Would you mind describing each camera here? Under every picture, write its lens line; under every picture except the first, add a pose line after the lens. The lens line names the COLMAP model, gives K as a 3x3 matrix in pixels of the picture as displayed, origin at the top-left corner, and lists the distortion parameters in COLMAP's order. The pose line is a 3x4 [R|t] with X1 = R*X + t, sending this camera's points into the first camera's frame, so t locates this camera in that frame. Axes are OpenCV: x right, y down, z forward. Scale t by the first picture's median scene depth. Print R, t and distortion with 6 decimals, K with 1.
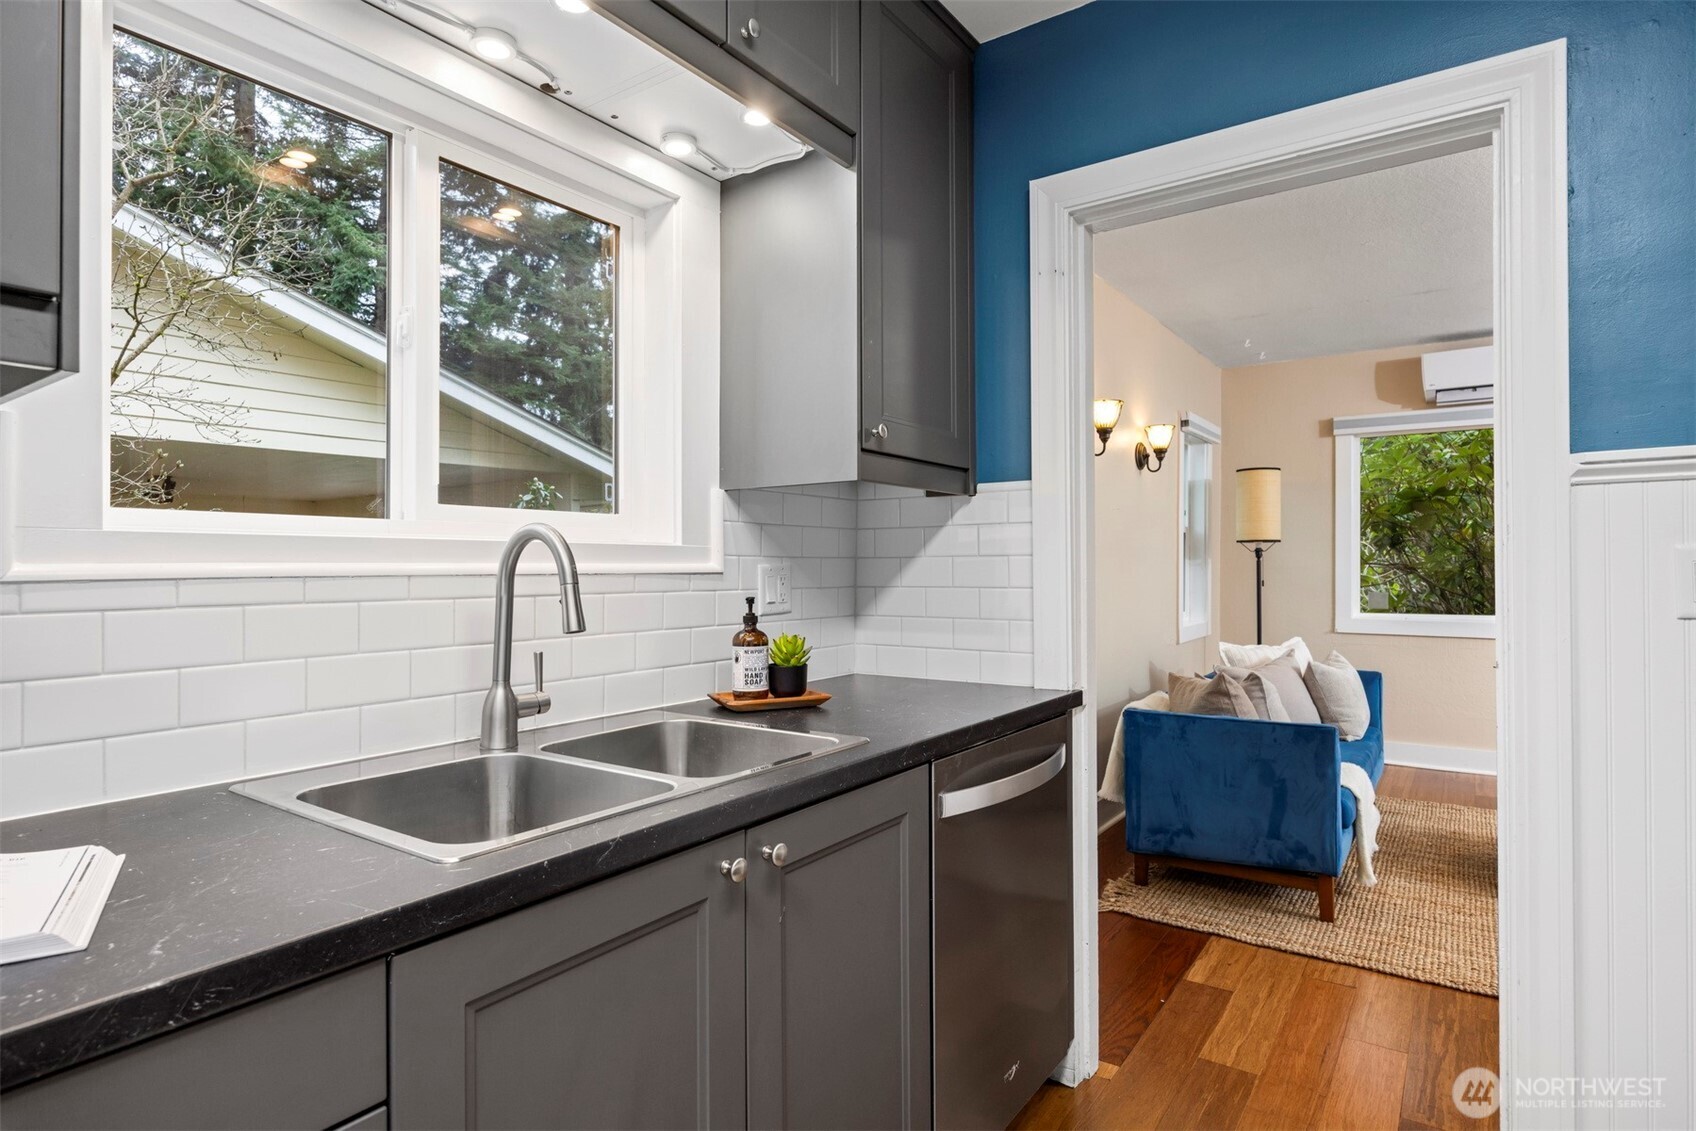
lens RADIAL K [[894.4, 0, 855.2], [0, 894.4, 563.9], [0, 0, 1]] dist [-0.011126, -0.000247]
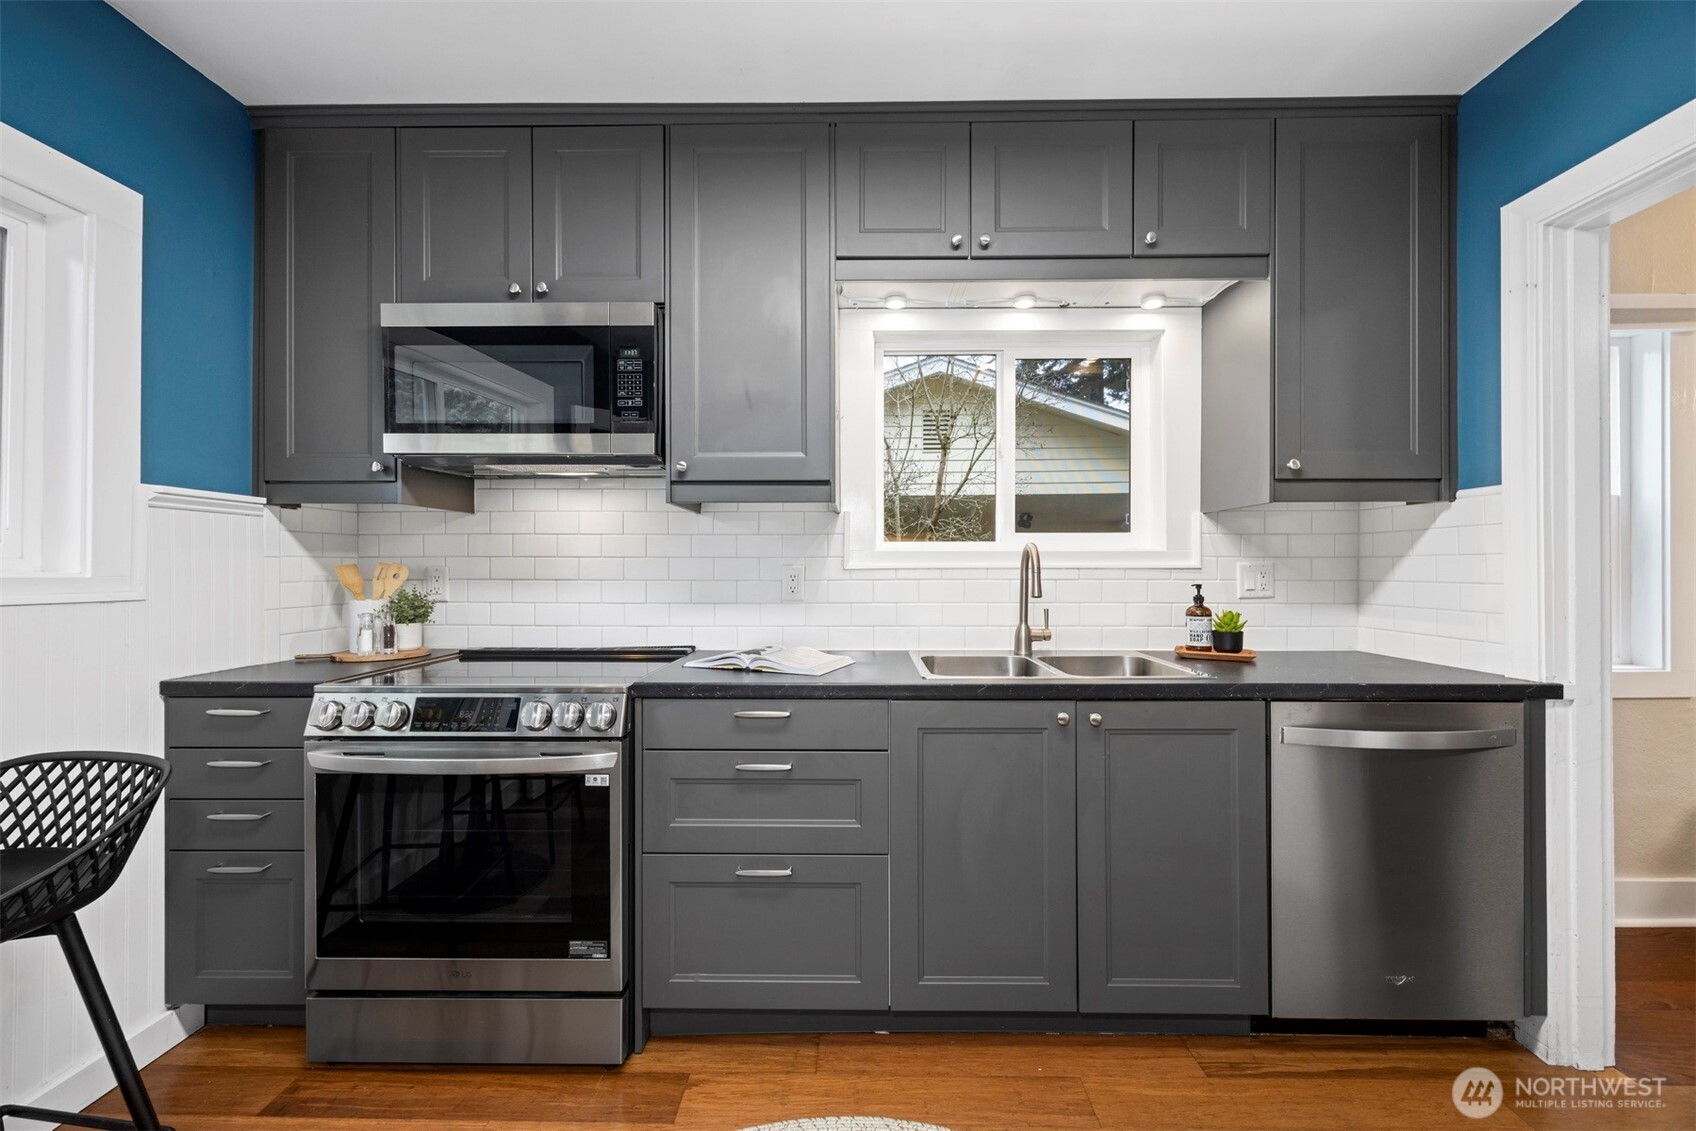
lens RADIAL K [[667.6, 0, 848.0], [0, 667.6, 565.5], [0, 0, 1]] dist [0.003428, 0.000409]
pose [[0.557146, 0.001961, -0.830412, 0.492550], [0.002825, 0.999987, 0.004257, -0.001384], [0.830410, -0.004718, 0.557133, -0.128260]]
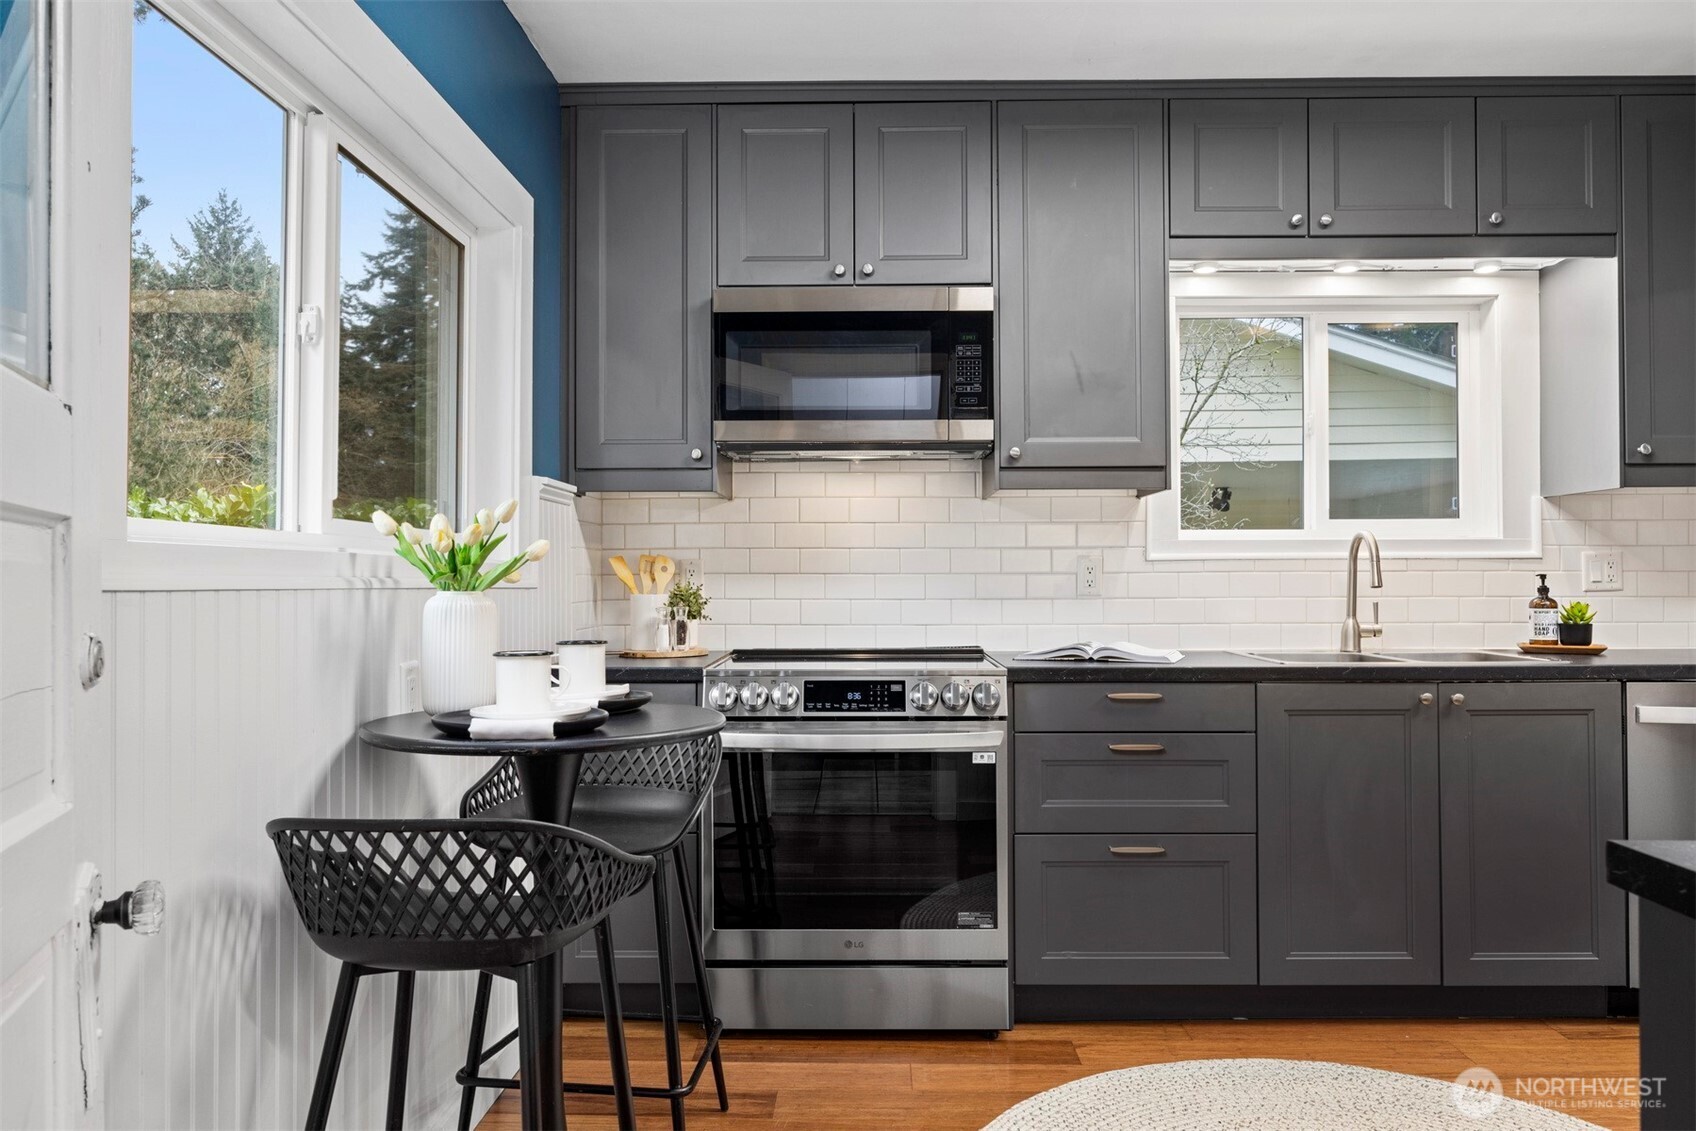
lens RADIAL K [[1165.3, 0, 848.0], [0, 1165.3, 565.5], [0, 0, 1]] dist [-0.002896, -0.000487]
pose [[0.555646, -0.007752, -0.831383, 0.802166], [0.006137, 0.999968, -0.005223, 0.025972], [0.831396, -0.002201, 0.555676, -0.939063]]
